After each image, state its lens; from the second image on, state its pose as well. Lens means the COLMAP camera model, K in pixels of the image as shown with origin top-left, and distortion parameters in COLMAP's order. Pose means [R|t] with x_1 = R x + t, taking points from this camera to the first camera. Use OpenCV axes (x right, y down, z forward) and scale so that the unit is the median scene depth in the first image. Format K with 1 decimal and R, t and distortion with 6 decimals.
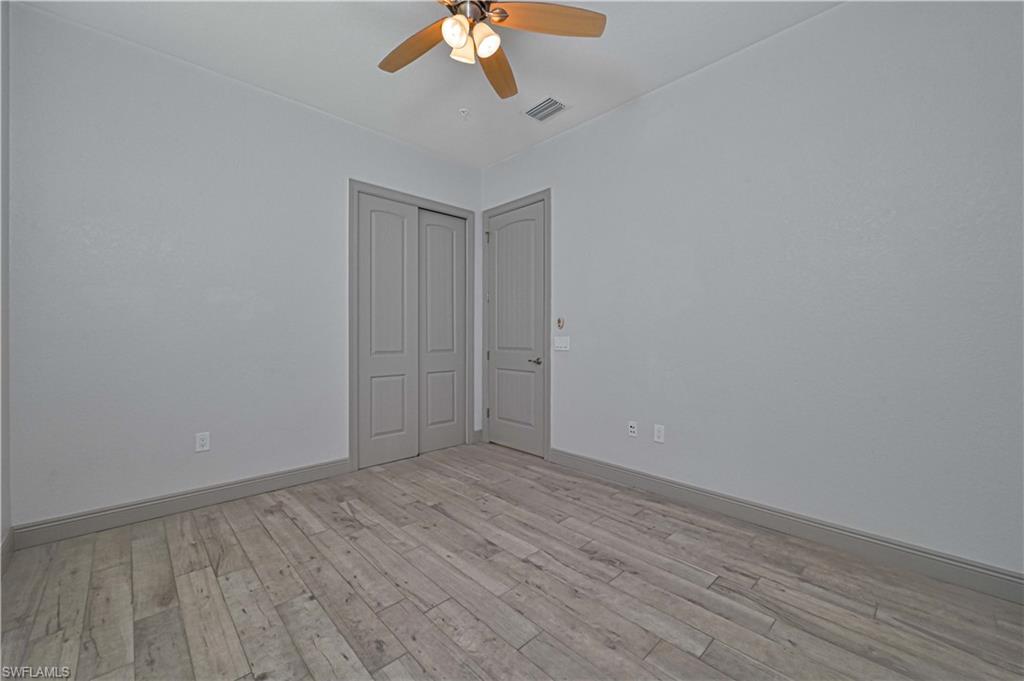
lens RADIAL K [[405.3, 0, 512.1], [0, 405.3, 335.0], [0, 0, 1]] dist [-0.002812, 0.001115]
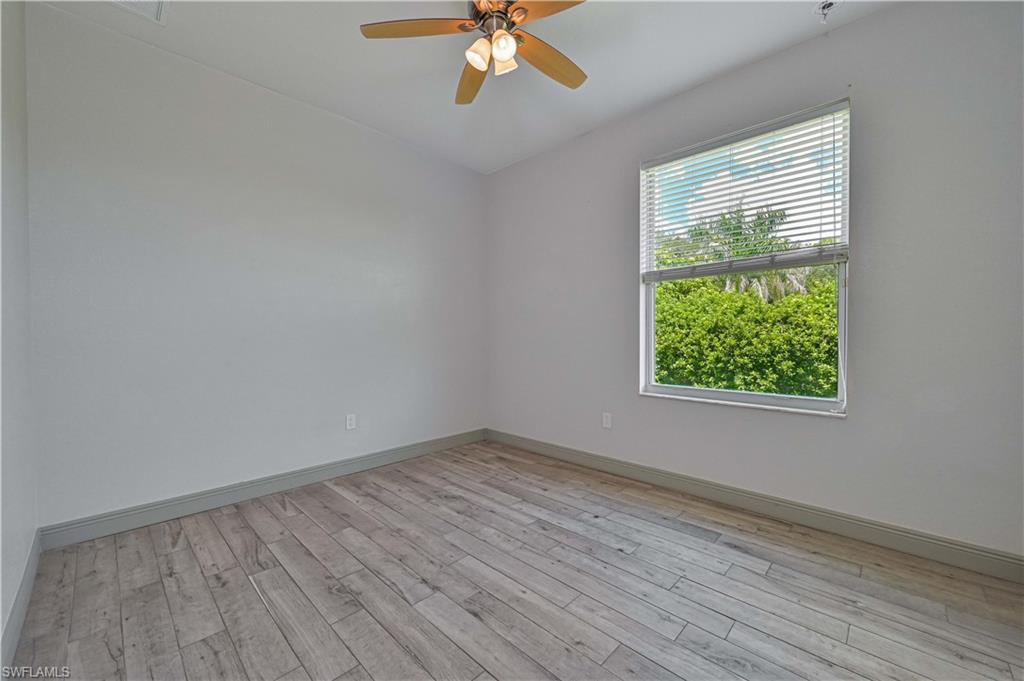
lens RADIAL K [[405.3, 0, 505.9], [0, 405.3, 337.6], [0, 0, 1]] dist [-0.002812, 0.001115]
pose [[-0.999642, 0.002121, -0.026682, -0.100779], [0.001952, 0.999978, 0.006375, -0.002989], [0.026694, 0.006320, -0.999624, 1.948468]]
